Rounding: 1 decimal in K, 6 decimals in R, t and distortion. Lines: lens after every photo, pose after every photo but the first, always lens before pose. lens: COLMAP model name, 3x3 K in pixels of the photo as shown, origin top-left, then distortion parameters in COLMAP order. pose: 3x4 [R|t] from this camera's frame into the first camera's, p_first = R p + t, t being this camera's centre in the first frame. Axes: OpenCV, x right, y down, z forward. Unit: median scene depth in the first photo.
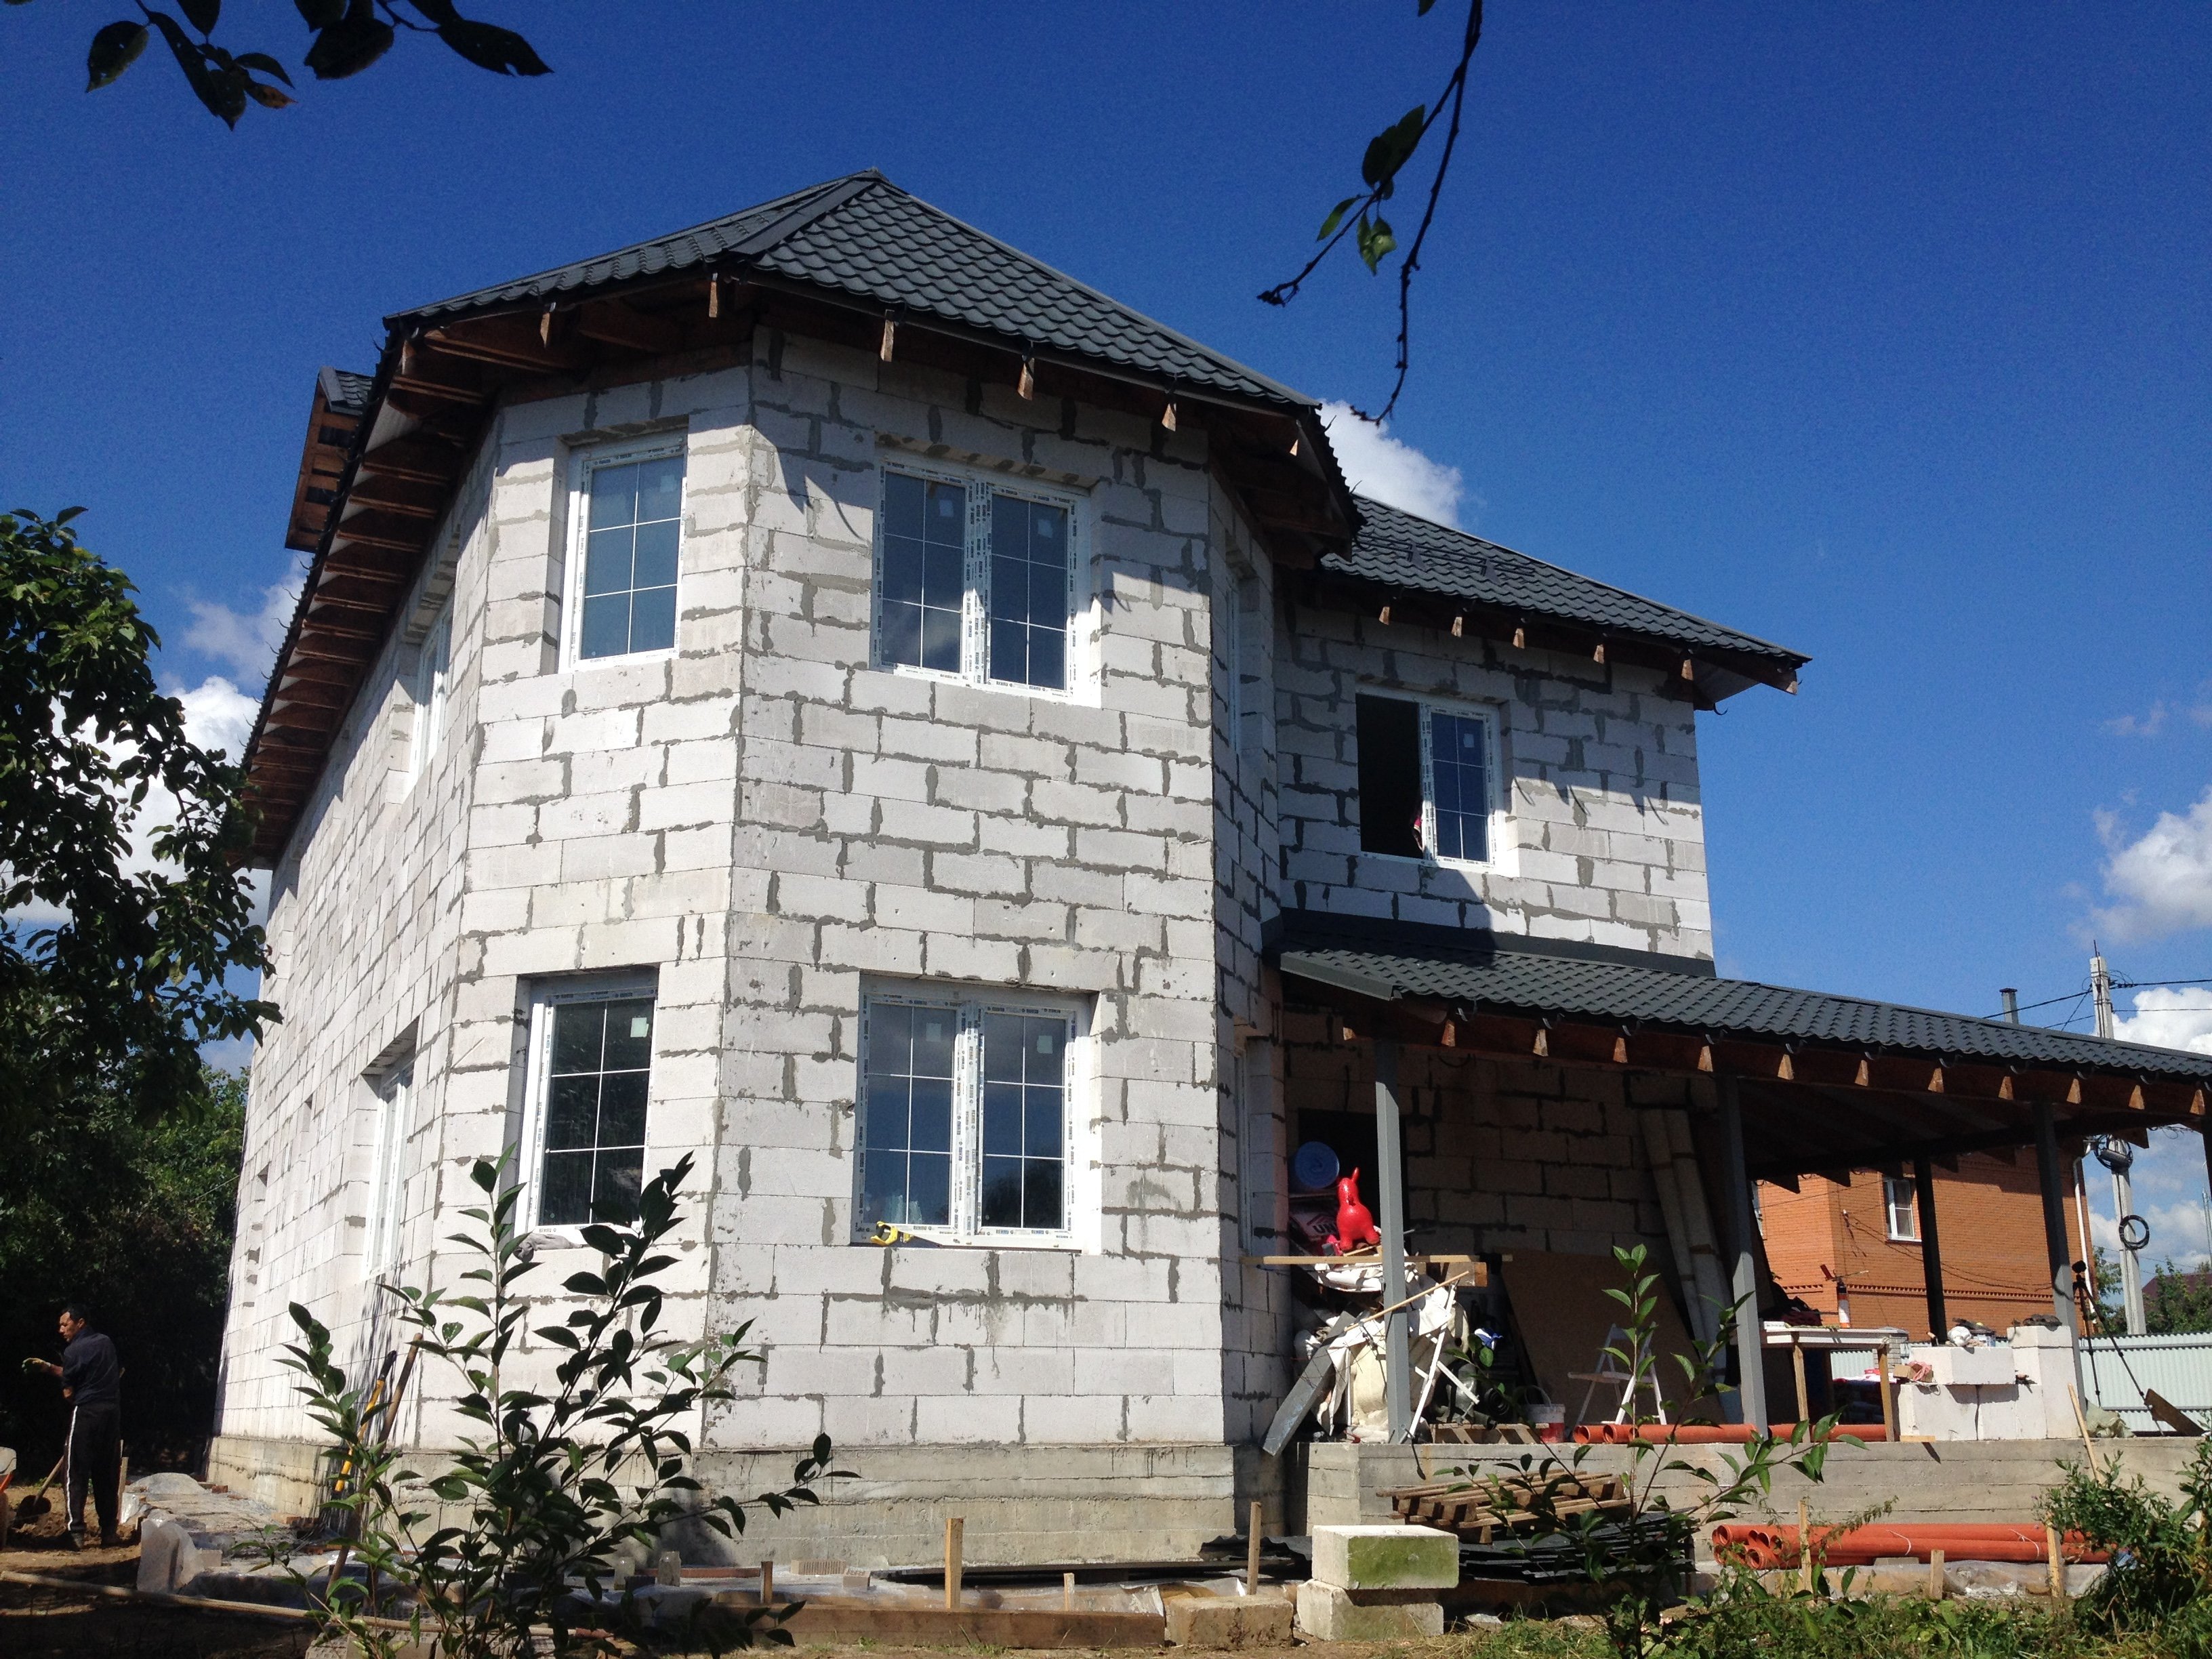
lens RADIAL K [[2097.8, 0, 1111.3], [0, 2097.8, 827.7], [0, 0, 1]] dist [0.018344, 0.000000]
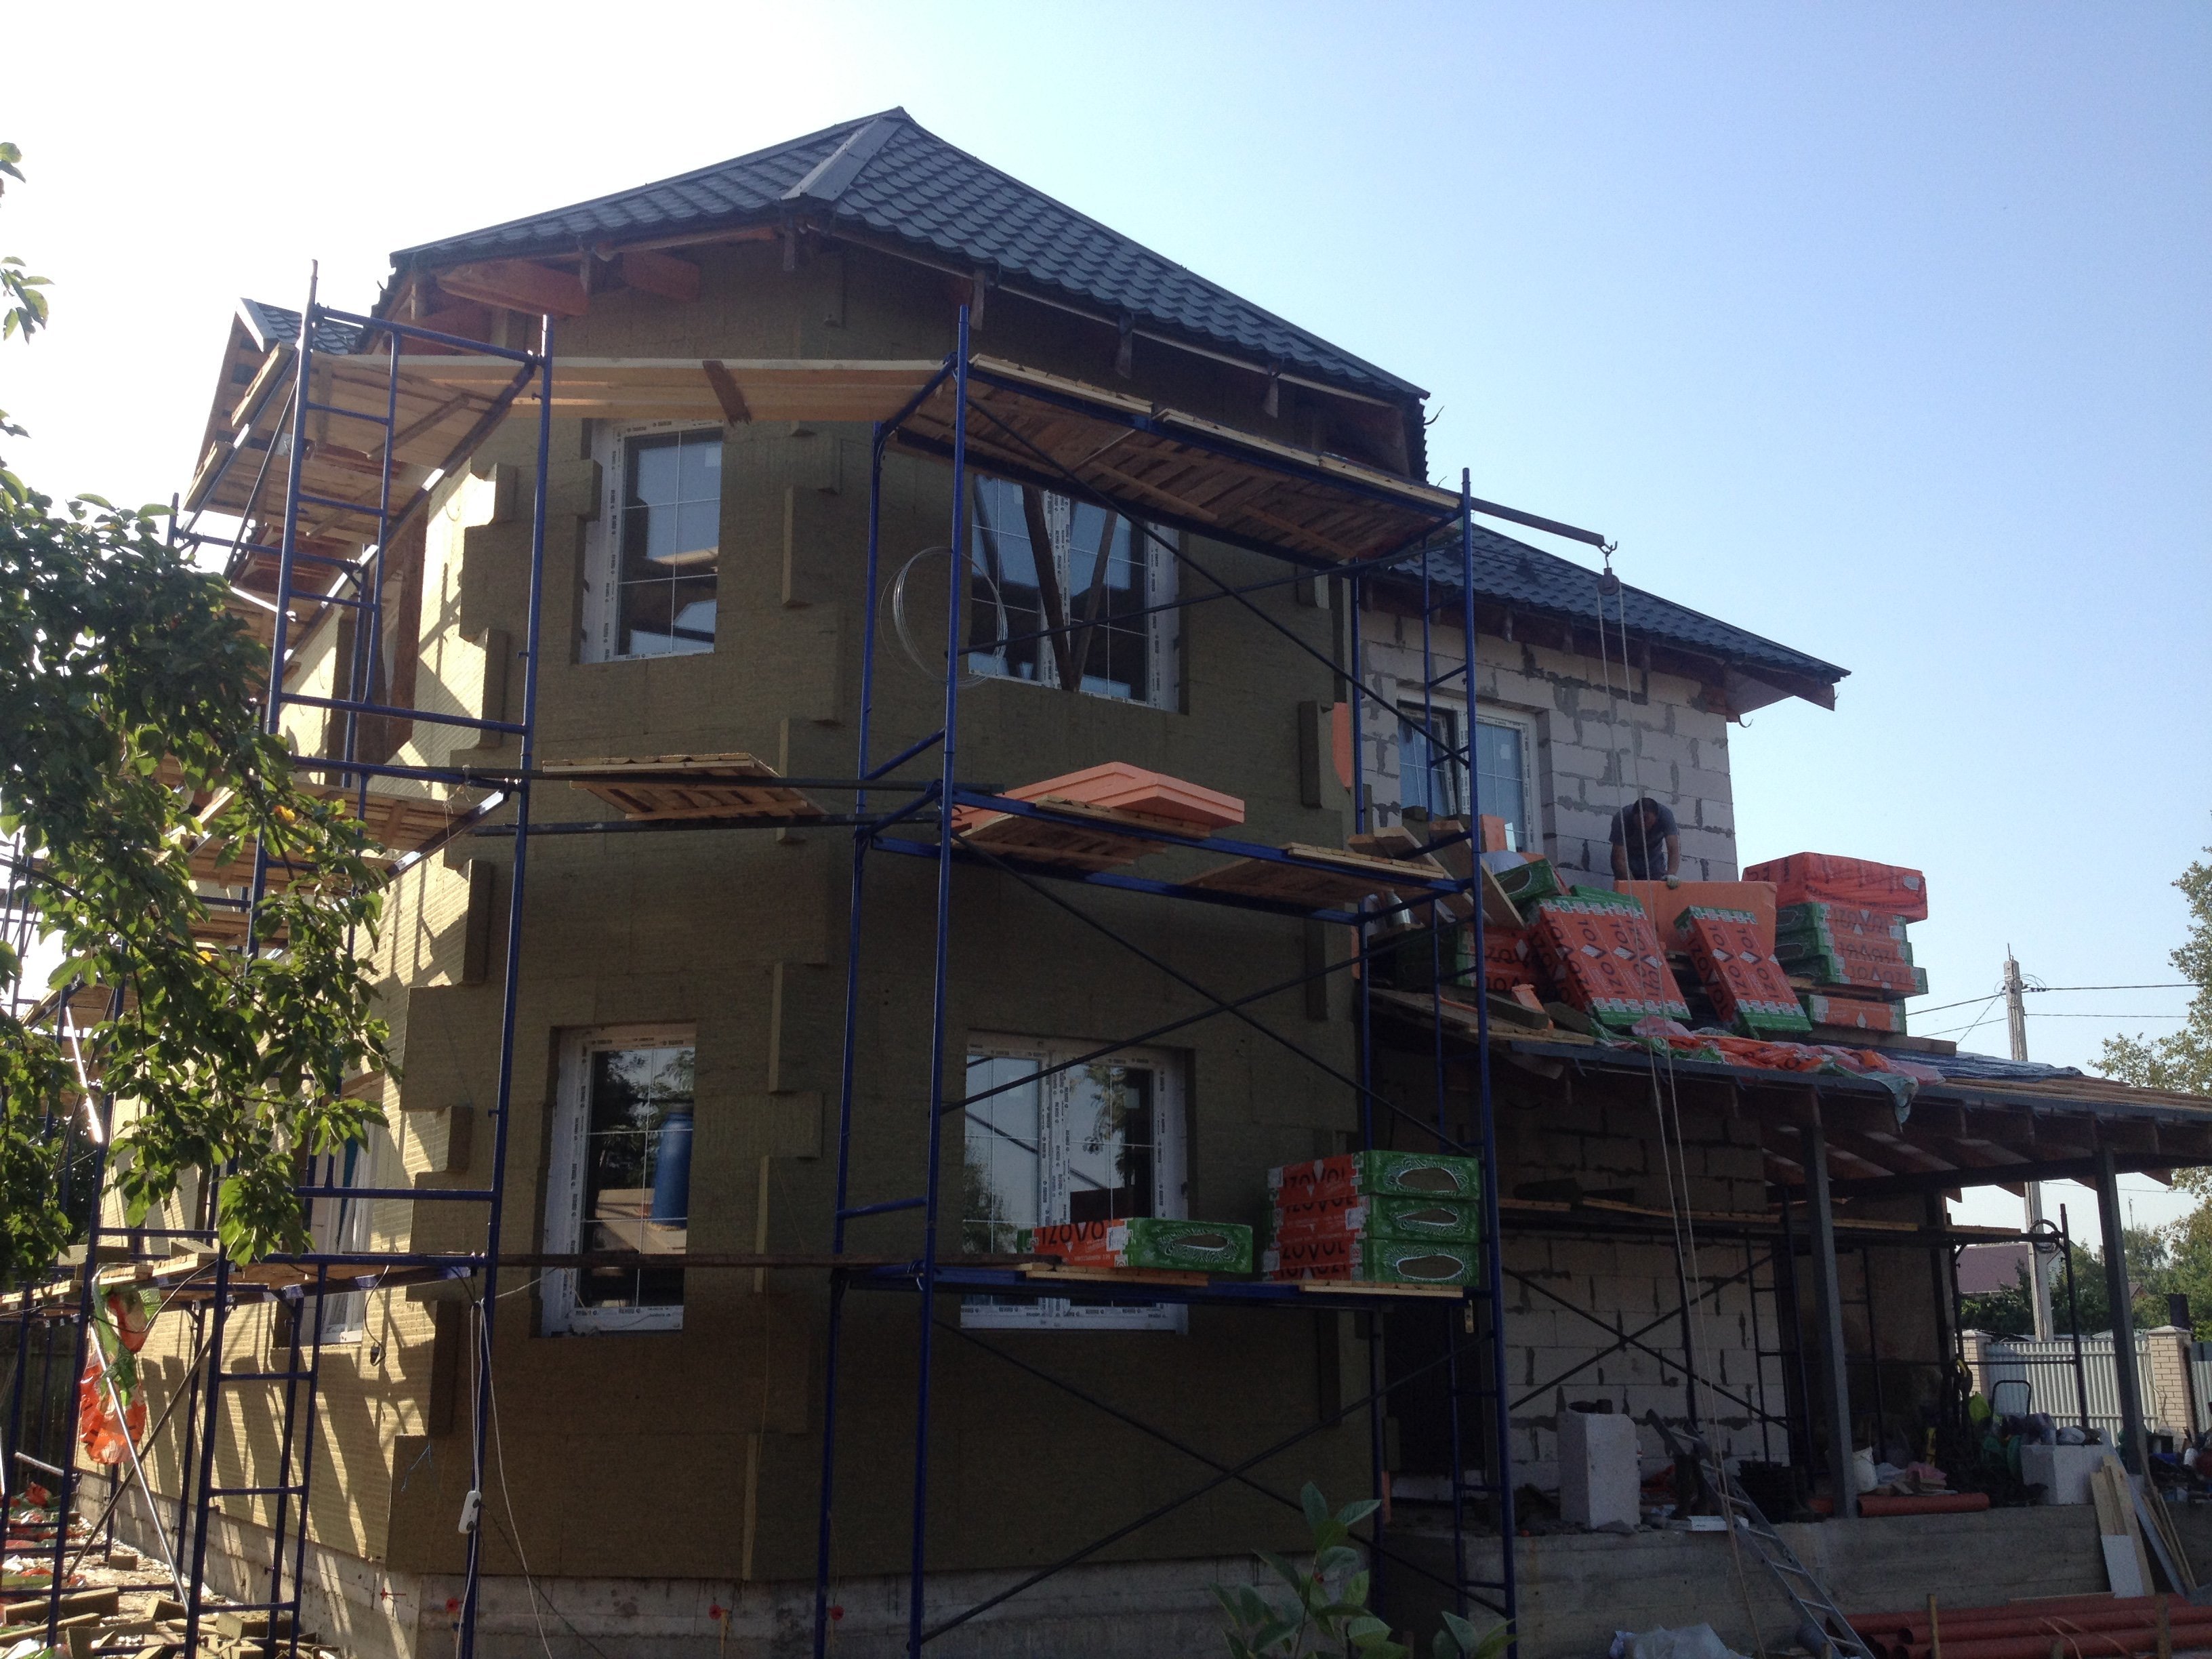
lens RADIAL K [[2097.8, 0, 1107.3], [0, 2097.8, 823.5], [0, 0, 1]] dist [0.018344, 0.000000]
pose [[0.995437, 0.022279, 0.092786, -0.093157], [-0.024242, 0.999504, 0.020087, -0.023547], [-0.092292, -0.022244, 0.995483, 0.078071]]
